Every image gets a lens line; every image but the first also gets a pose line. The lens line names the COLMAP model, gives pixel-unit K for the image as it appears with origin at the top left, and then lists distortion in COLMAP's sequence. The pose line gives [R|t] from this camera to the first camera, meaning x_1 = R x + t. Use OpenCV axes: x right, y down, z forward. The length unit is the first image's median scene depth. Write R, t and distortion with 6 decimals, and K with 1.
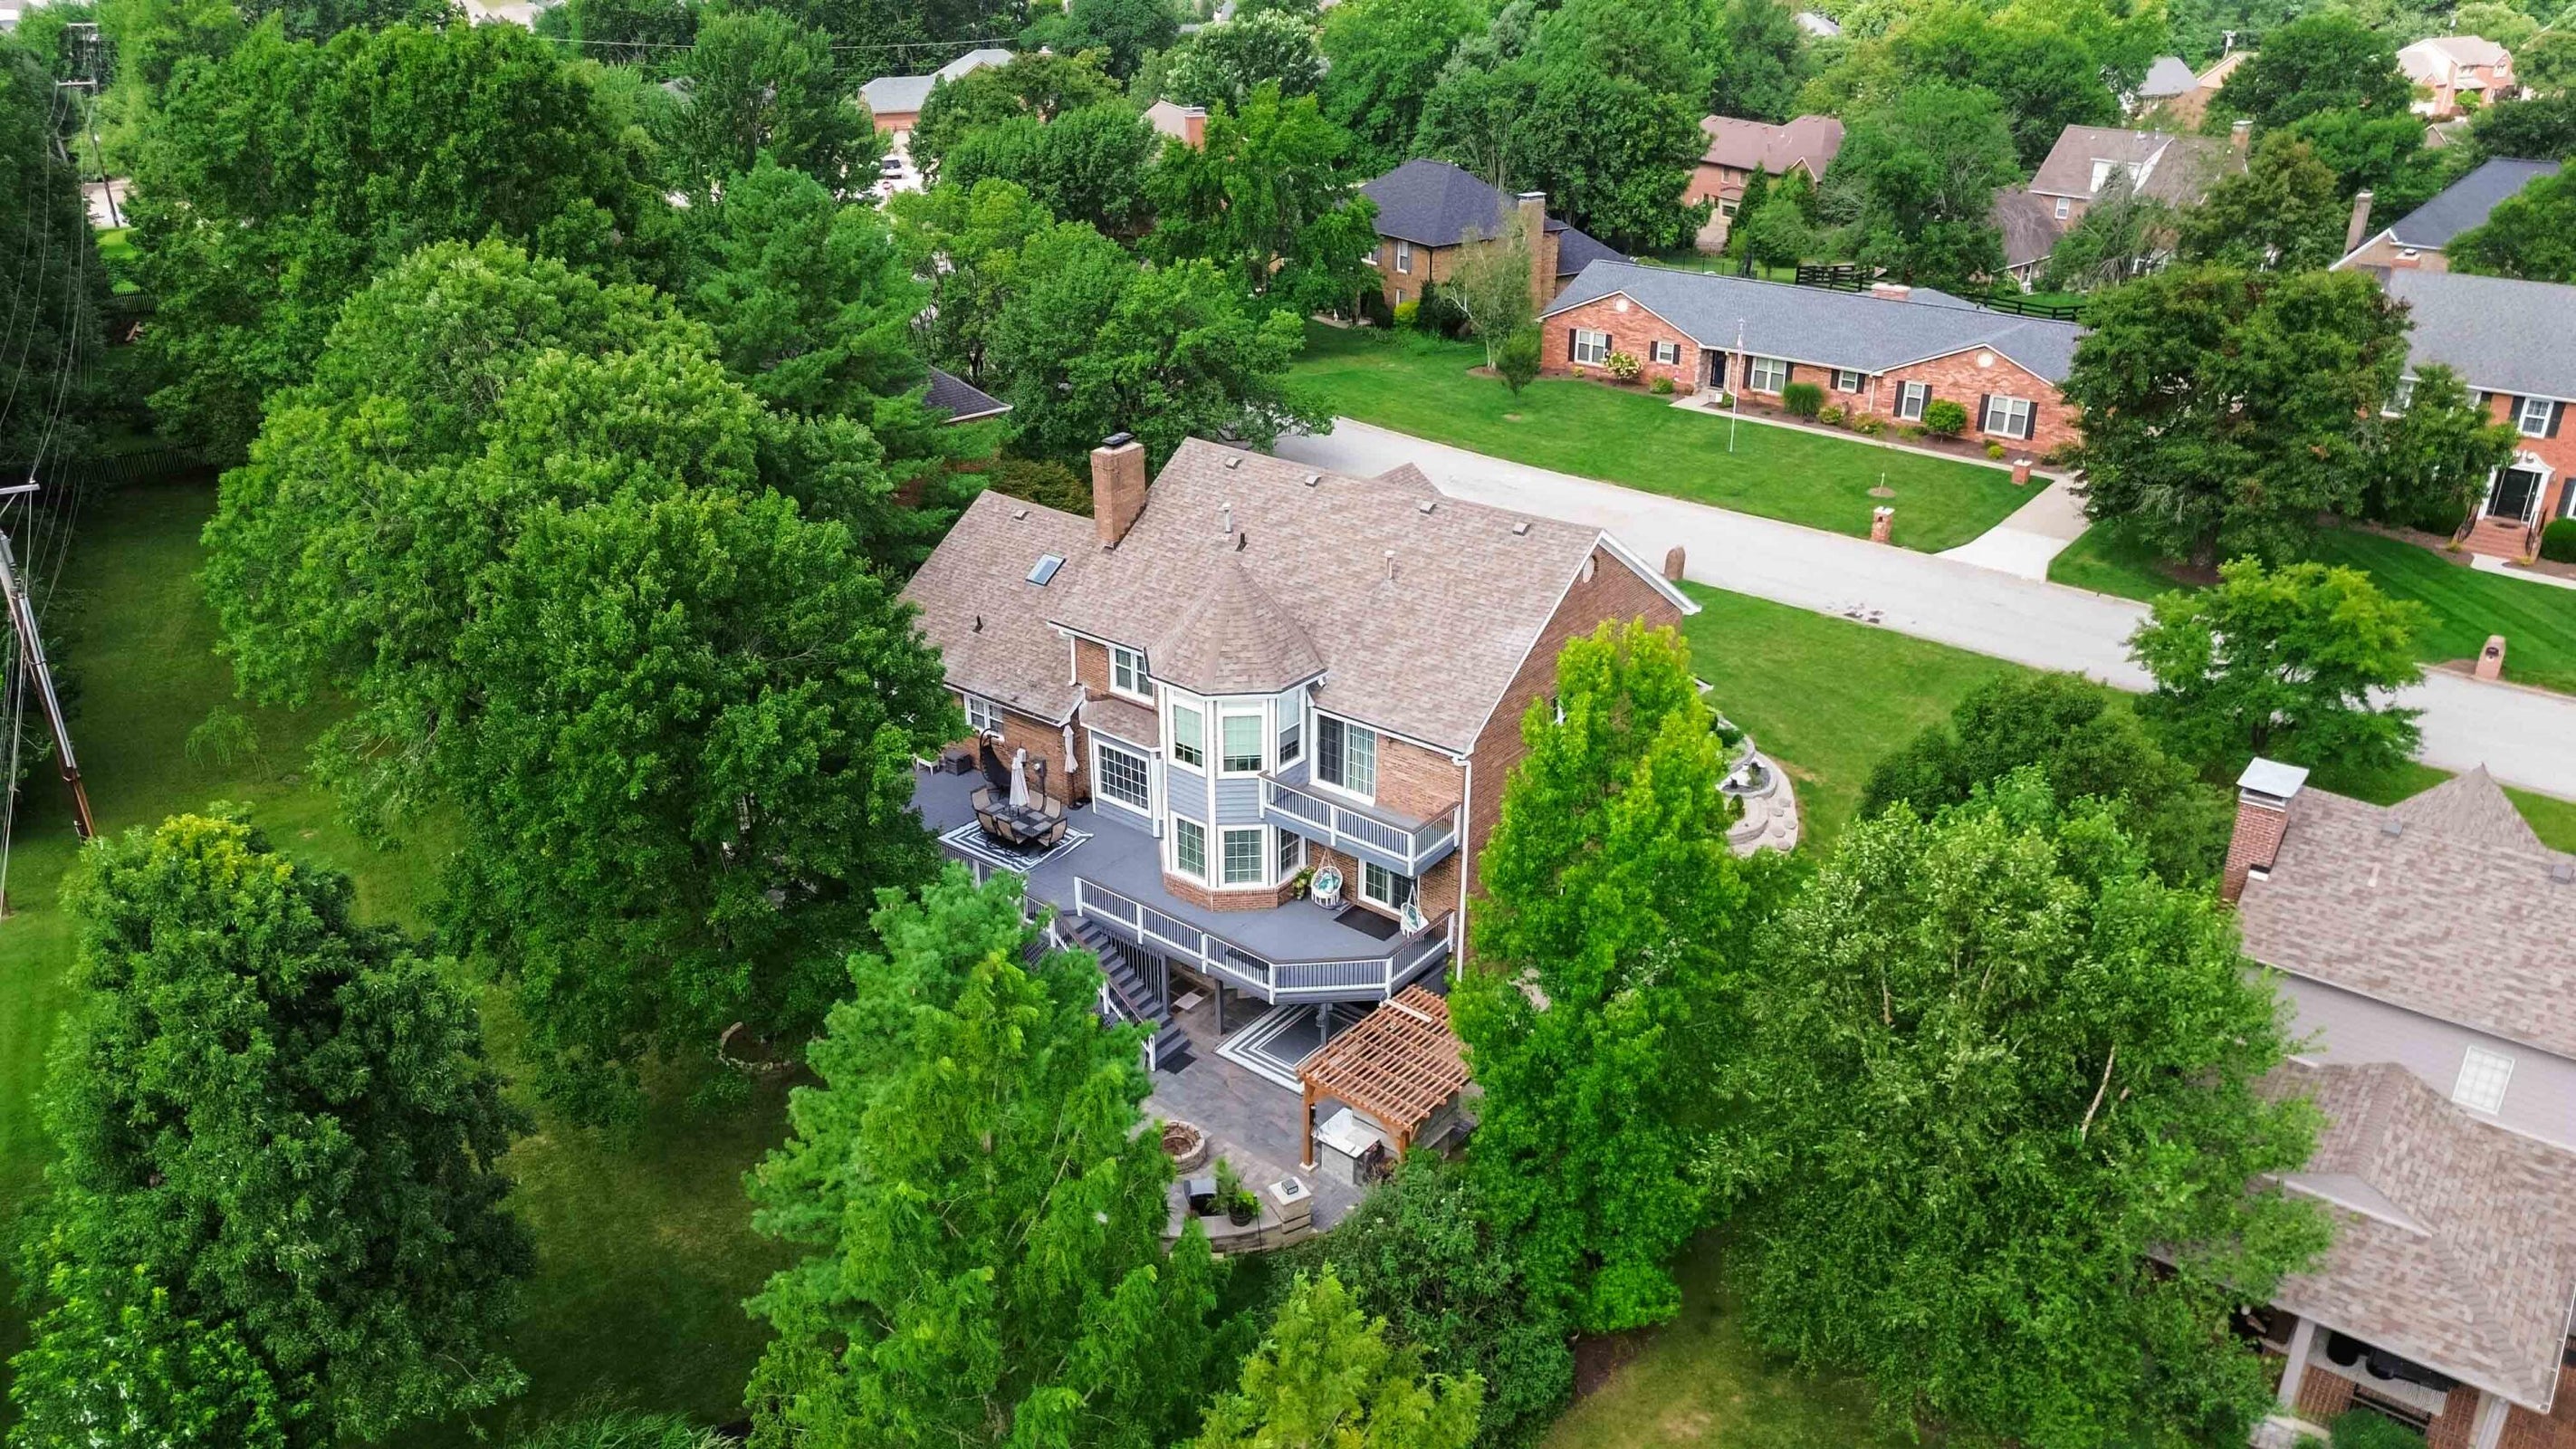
lens RADIAL K [[1832.3, 0, 1280.8], [0, 1832.3, 730.4], [0, 0, 1]] dist [0.032241, -0.025290]
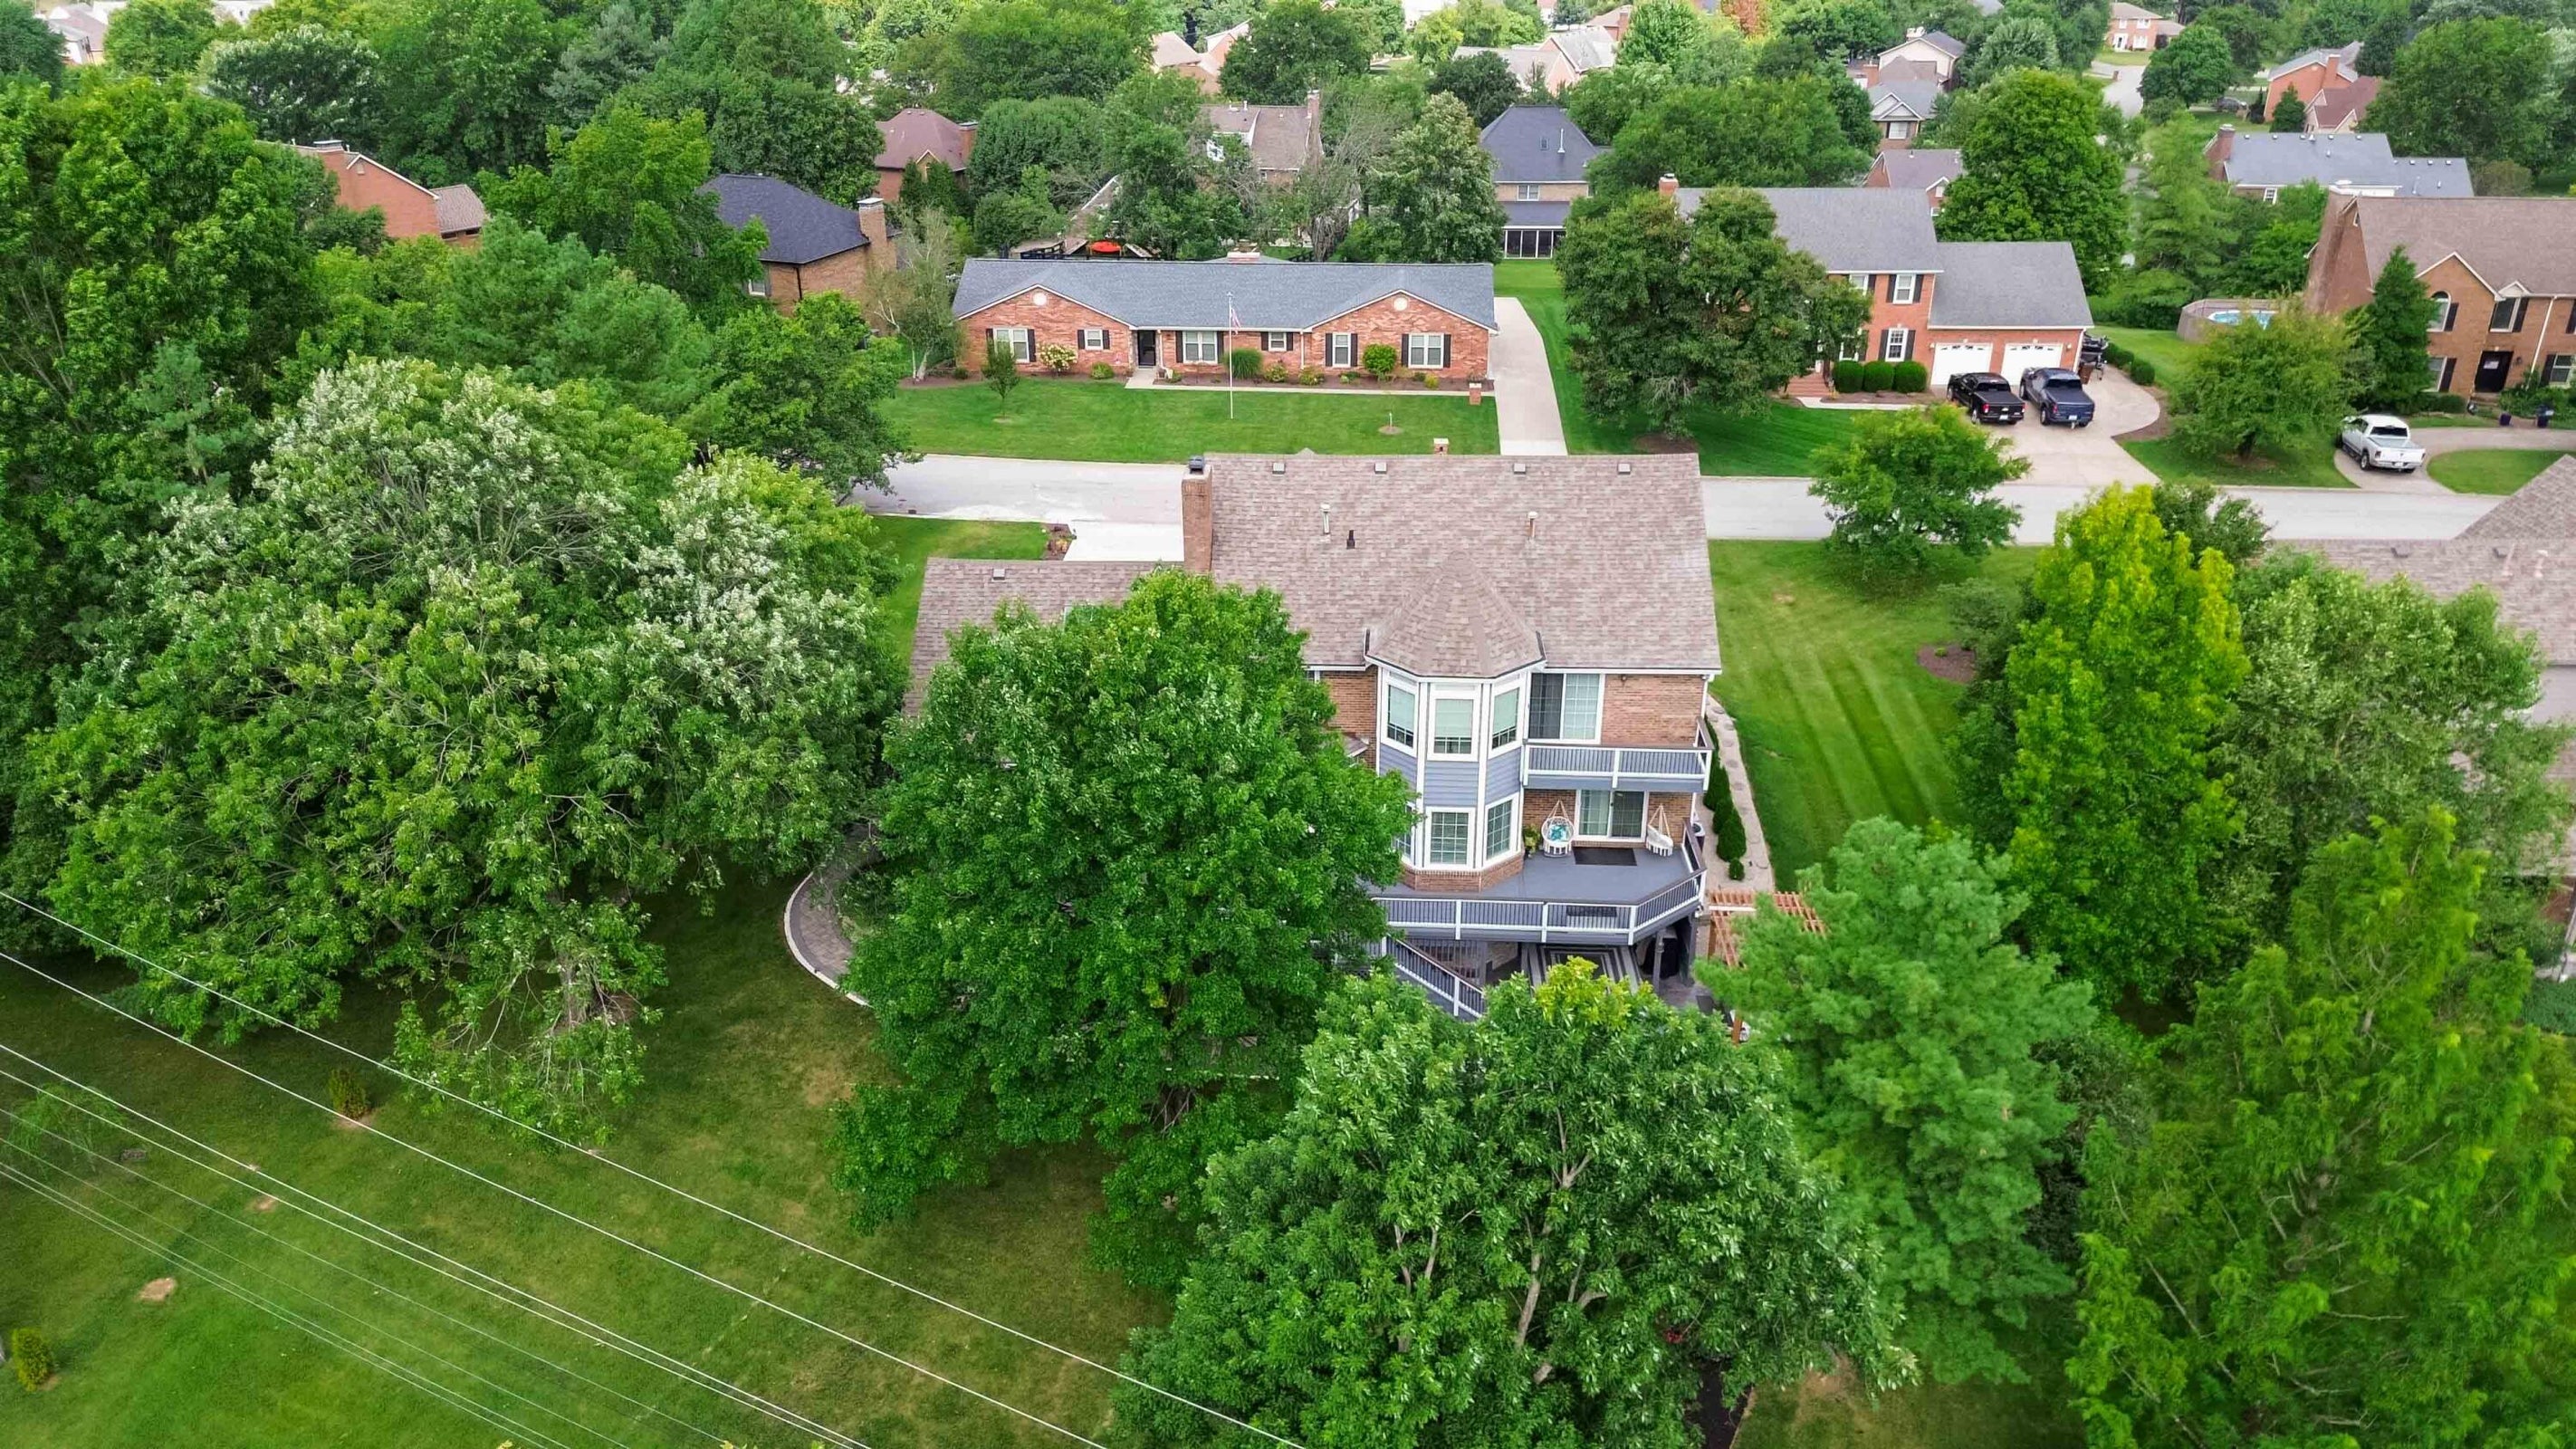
lens RADIAL K [[1832.3, 0, 1288.6], [0, 1832.3, 708.2], [0, 0, 1]] dist [0.032241, -0.025290]
pose [[0.771251, -0.246917, 0.586689, -0.641746], [0.252730, 0.964720, 0.073783, -0.094466], [-0.584209, 0.091369, 0.806444, 0.212849]]
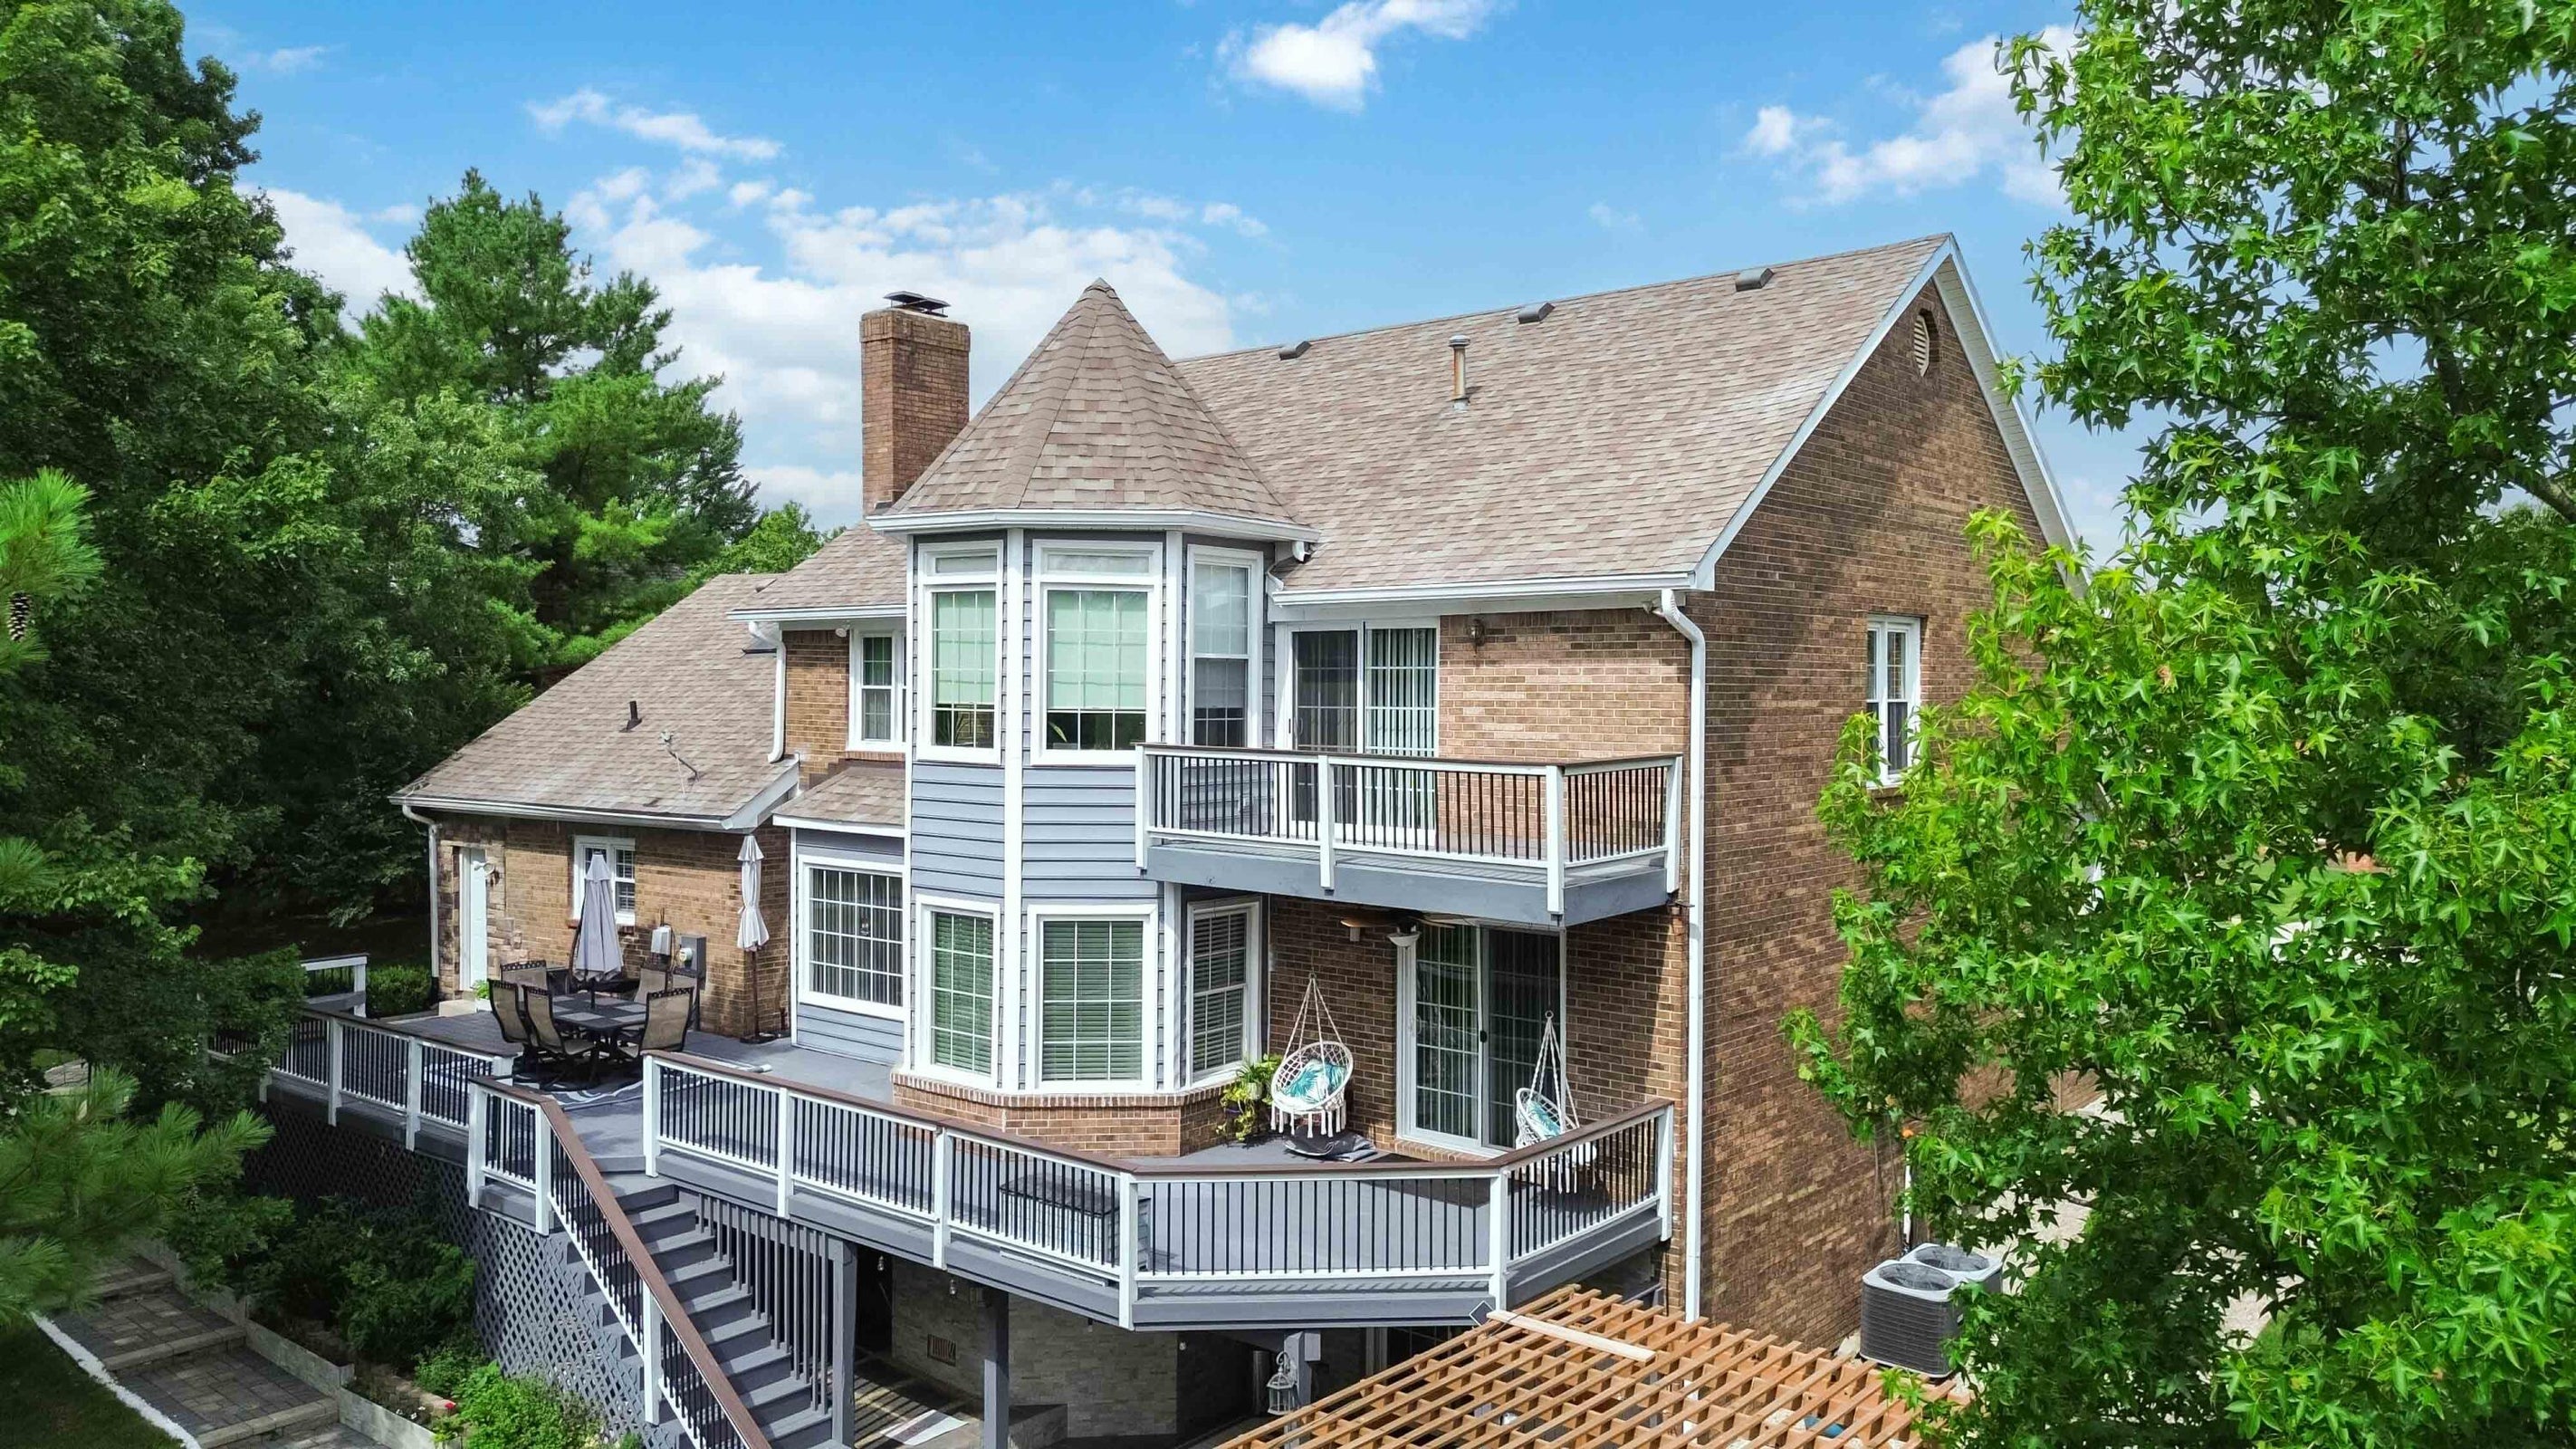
lens RADIAL K [[1832.3, 0, 1296.8], [0, 1832.3, 716.6], [0, 0, 1]] dist [0.032241, -0.025290]
pose [[0.999907, 0.011289, -0.007690, 0.022087], [-0.013451, 0.911783, -0.410452, 0.156519], [0.002378, 0.410517, 0.911850, 0.579521]]
